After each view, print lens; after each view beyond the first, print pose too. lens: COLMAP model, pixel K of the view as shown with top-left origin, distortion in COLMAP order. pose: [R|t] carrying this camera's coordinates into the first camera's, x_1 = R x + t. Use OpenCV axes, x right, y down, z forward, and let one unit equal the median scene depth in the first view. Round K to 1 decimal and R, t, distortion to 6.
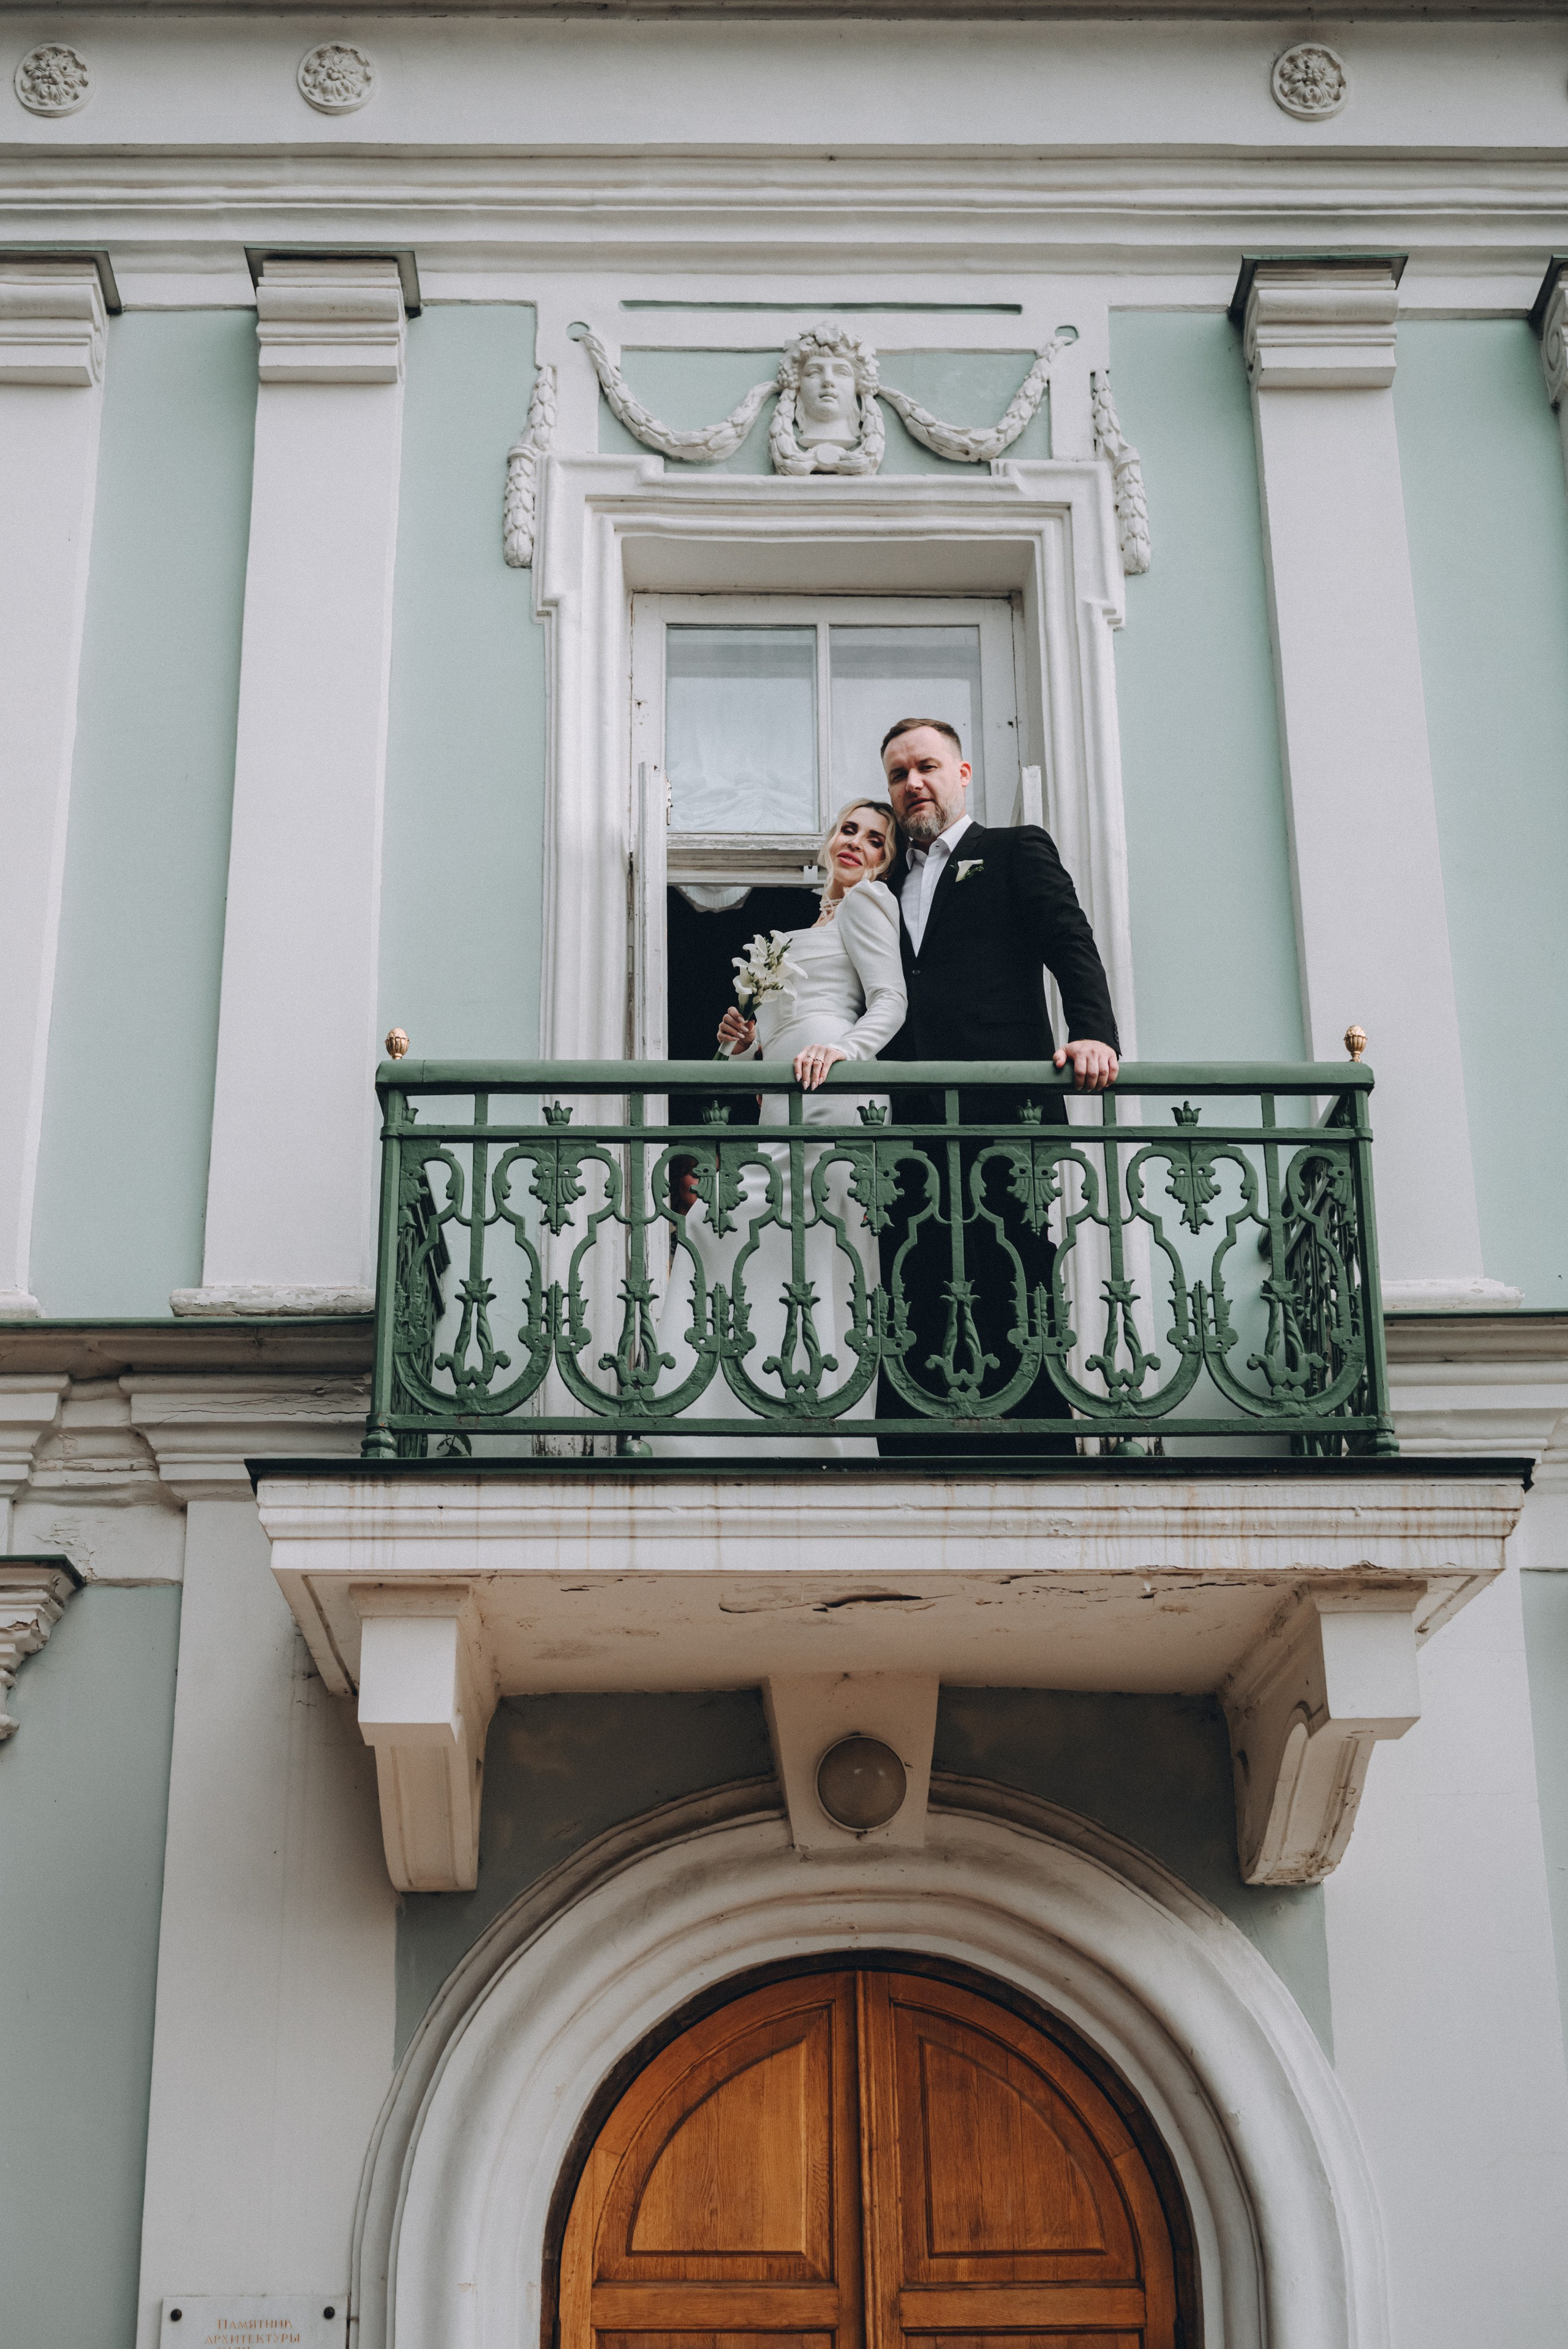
lens RADIAL K [[3062.6, 0, 788.0], [0, 3062.6, 1129.4], [0, 0, 1]] dist [0.002970, 0.000000]
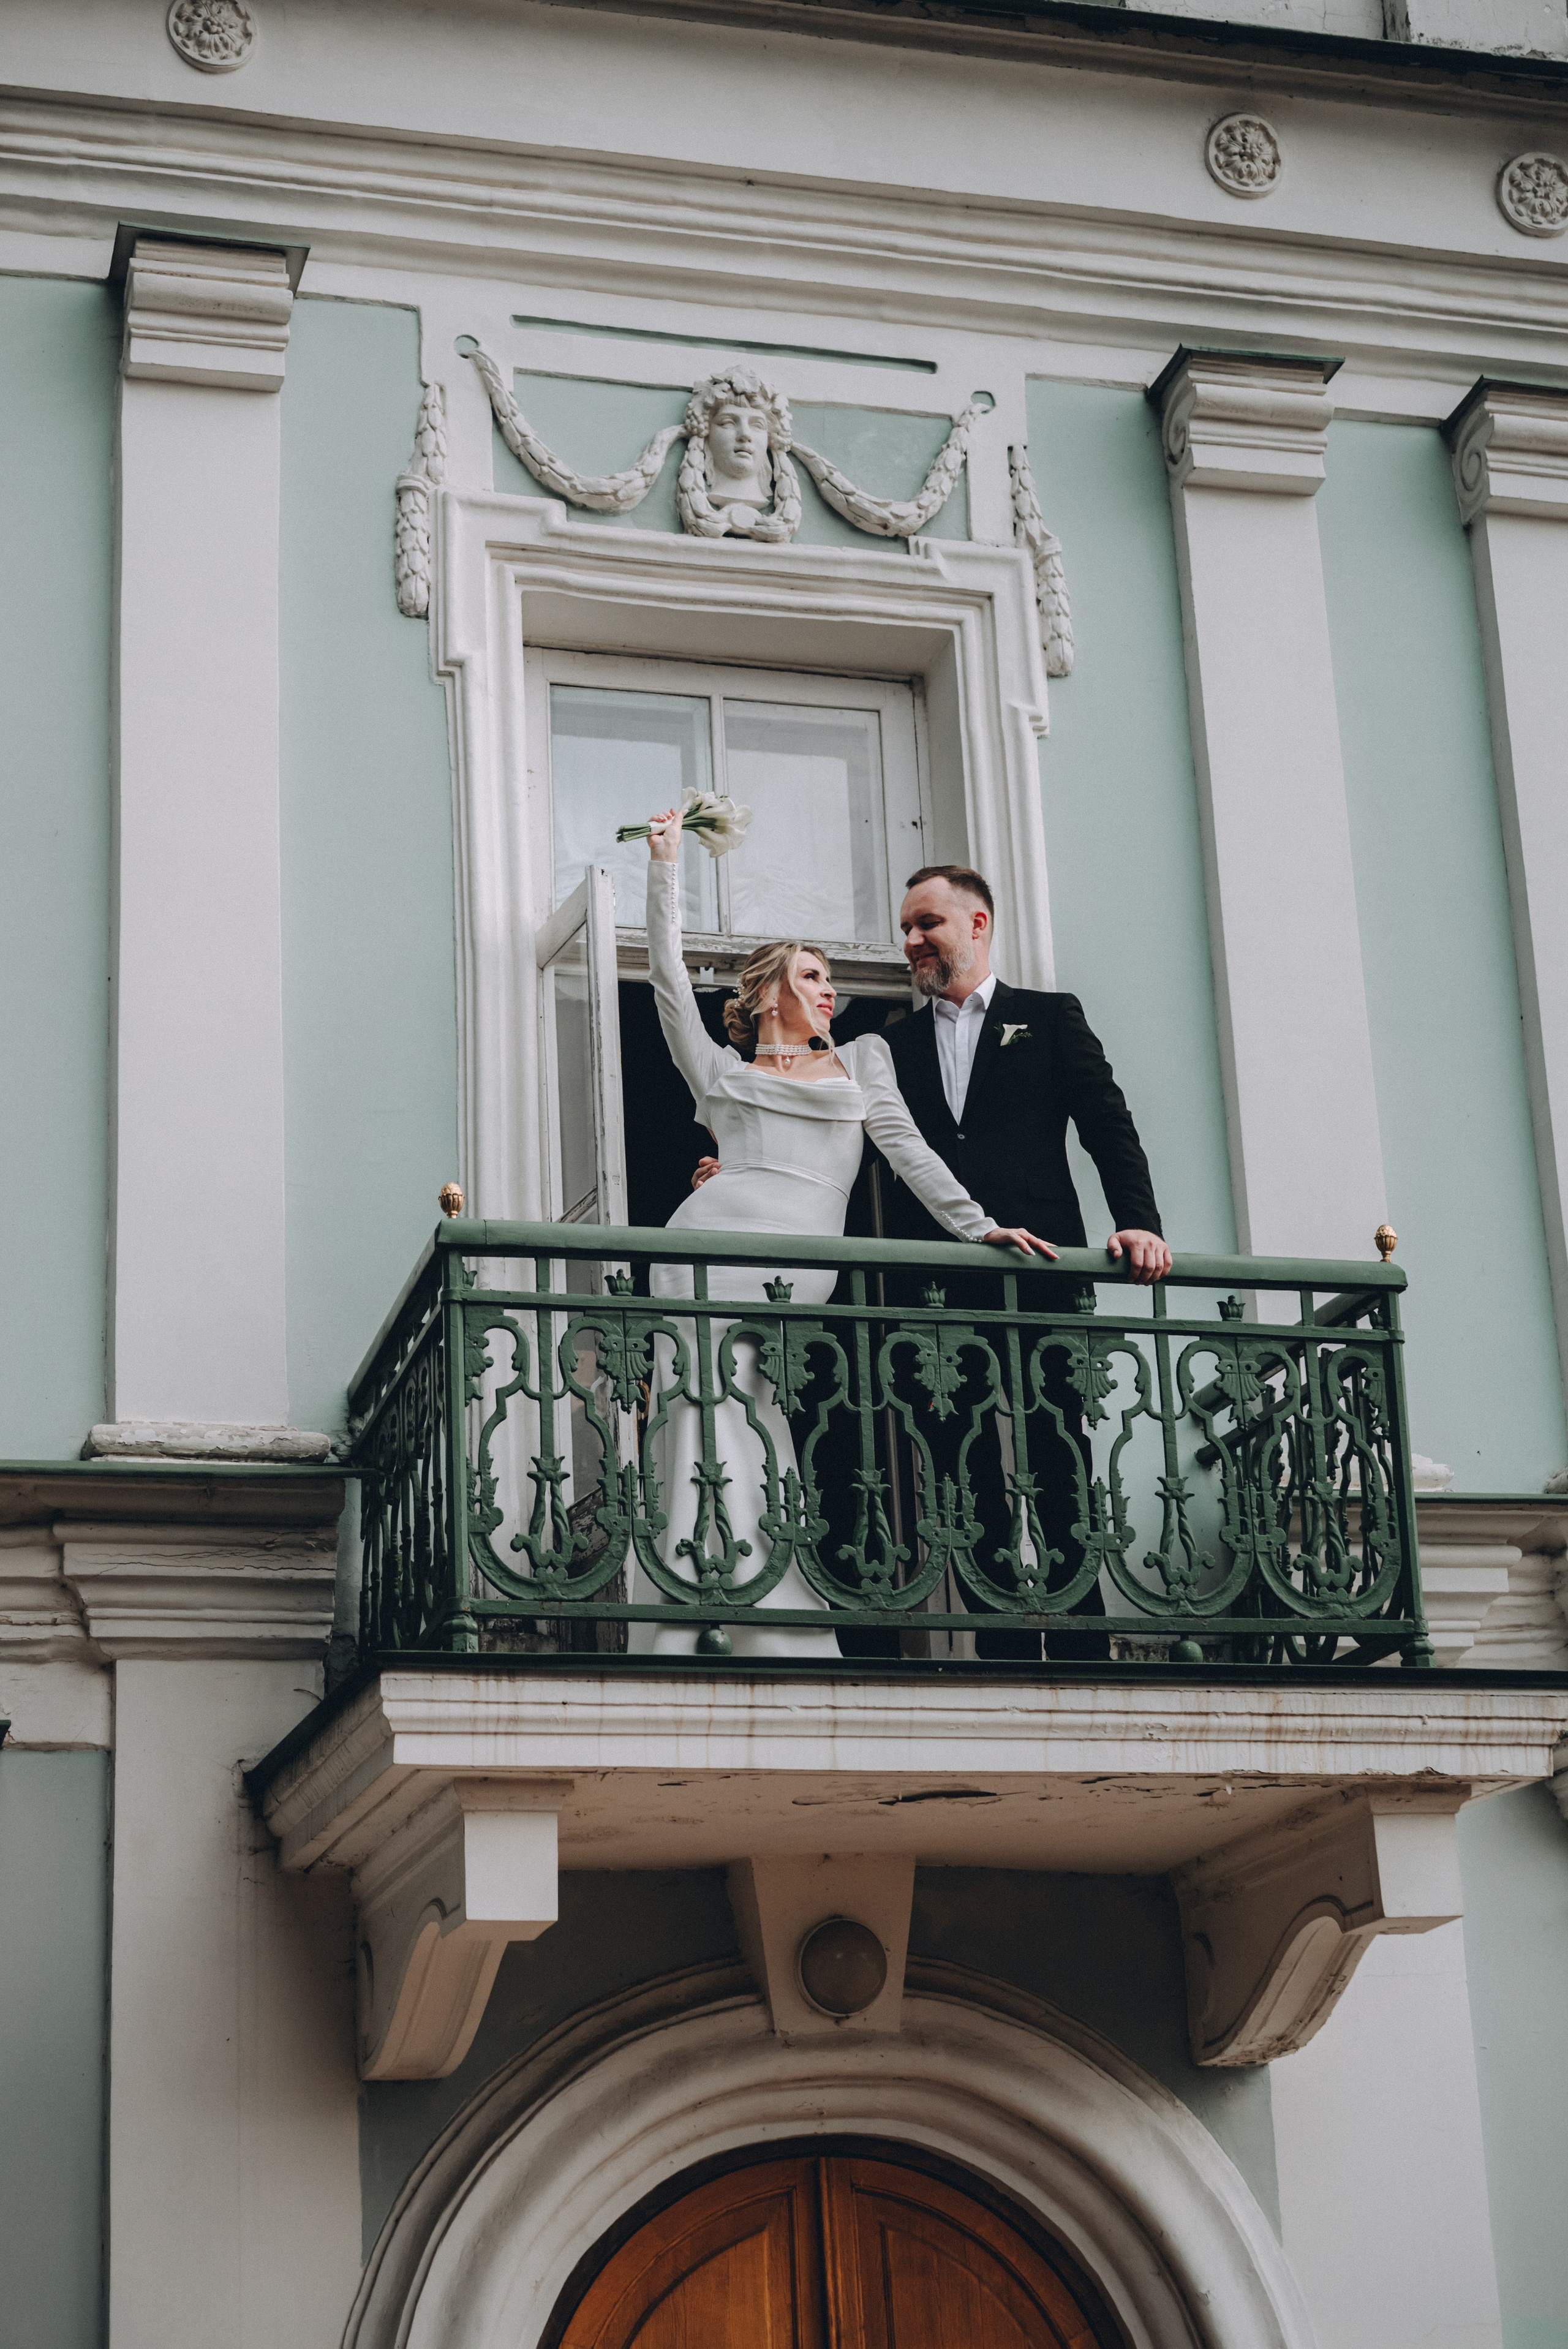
lens RADIAL K [[4060.9, 0, 782.8], [0, 4060.9, 1174.5], [0, 0, 1]] dist [-0.002743, 0.000000]
pose [[0.966135, 0.048448, 0.253449, -0.329663], [-0.060204, 0.997430, 0.038833, -0.086155], [-0.250916, -0.052777, 0.966569, -0.228321]]
